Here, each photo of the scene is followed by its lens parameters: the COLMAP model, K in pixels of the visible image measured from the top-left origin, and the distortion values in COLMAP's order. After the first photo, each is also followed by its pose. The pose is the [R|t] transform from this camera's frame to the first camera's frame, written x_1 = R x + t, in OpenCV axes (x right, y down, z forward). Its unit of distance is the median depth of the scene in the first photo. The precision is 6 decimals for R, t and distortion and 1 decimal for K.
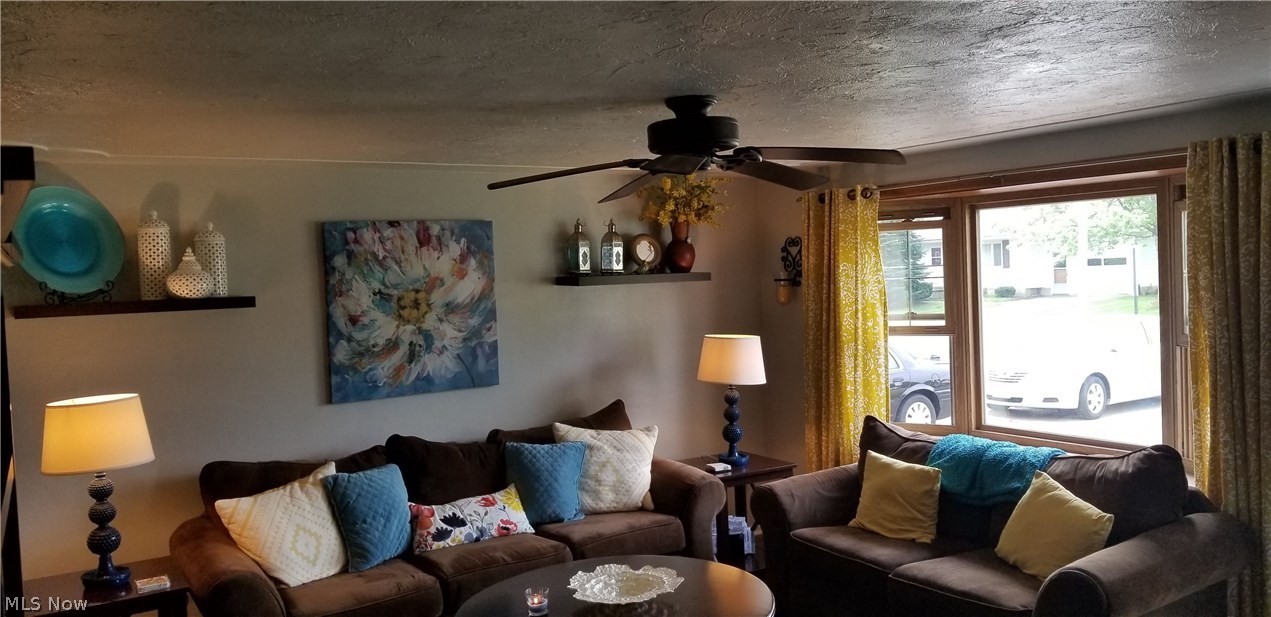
lens RADIAL K [[995.0, 0, 635.5], [0, 995.0, 308.5], [0, 0, 1]] dist [0.126547, -0.206343]
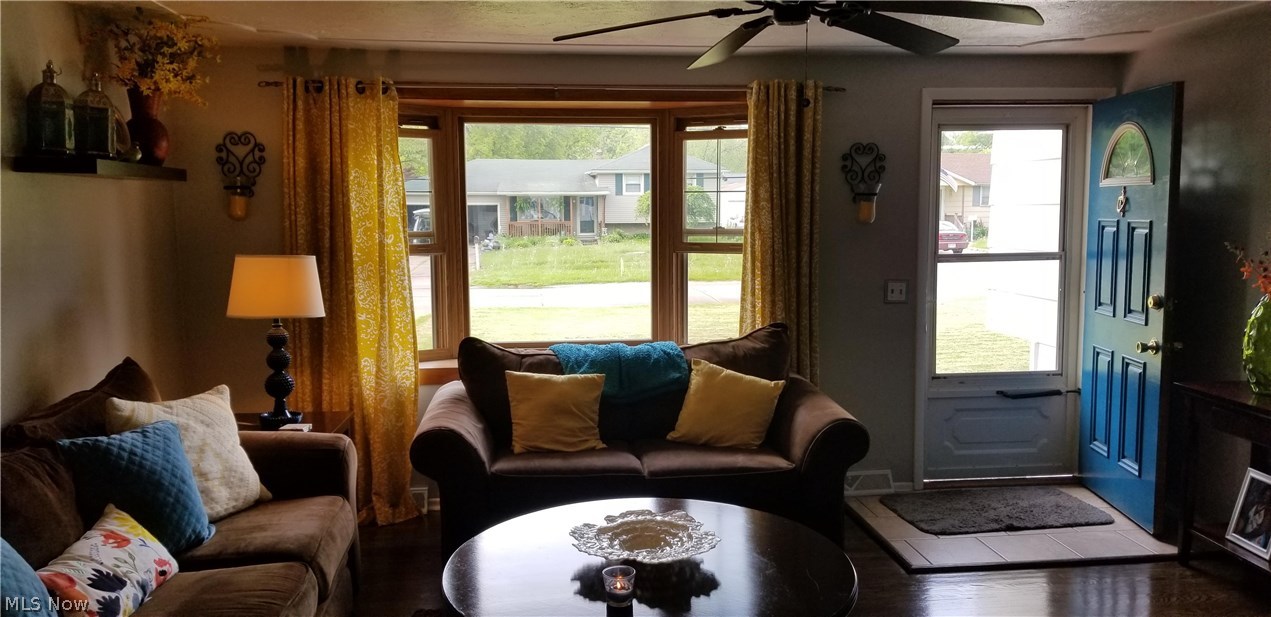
lens RADIAL K [[995.0, 0, 635.5], [0, 995.0, 308.5], [0, 0, 1]] dist [0.126547, -0.206343]
pose [[0.451002, -0.058028, 0.890635, -0.502197], [0.024040, 0.998312, 0.052870, 0.037008], [-0.892199, -0.002433, 0.451635, 0.459110]]
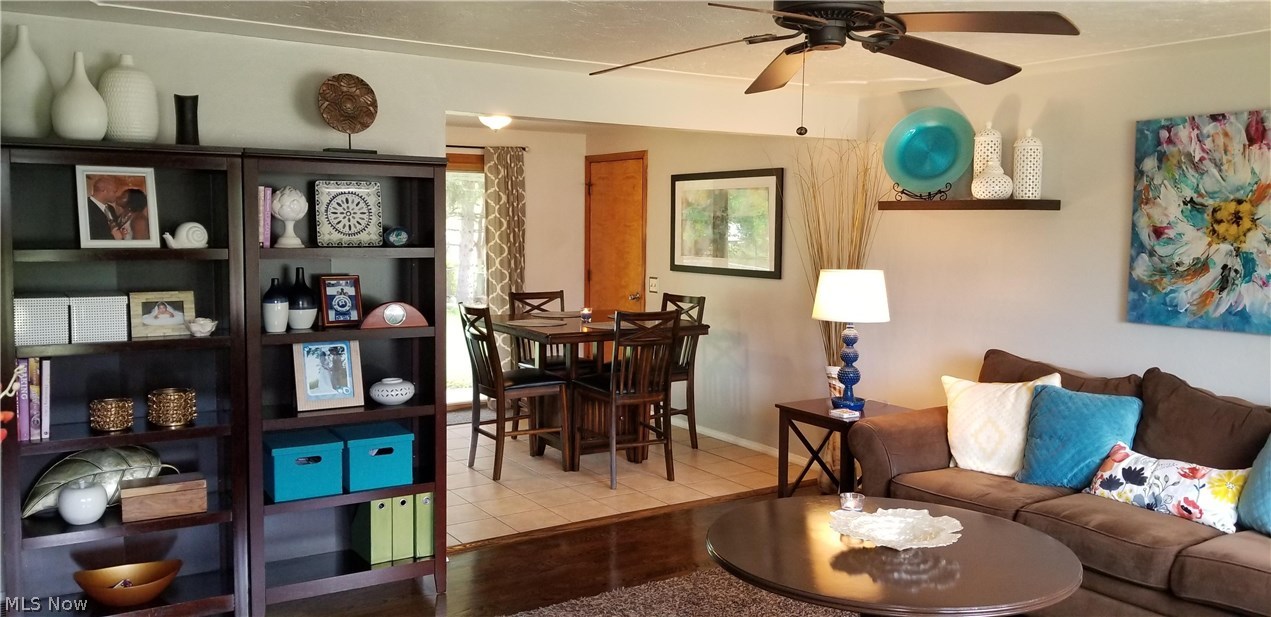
lens RADIAL K [[995.0, 0, 635.5], [0, 995.0, 308.5], [0, 0, 1]] dist [0.126547, -0.206343]
pose [[-0.005610, 0.130386, -0.991447, 0.599958], [-0.049750, 0.990199, 0.130503, -0.014941], [0.998746, 0.050057, 0.000932, 0.539677]]
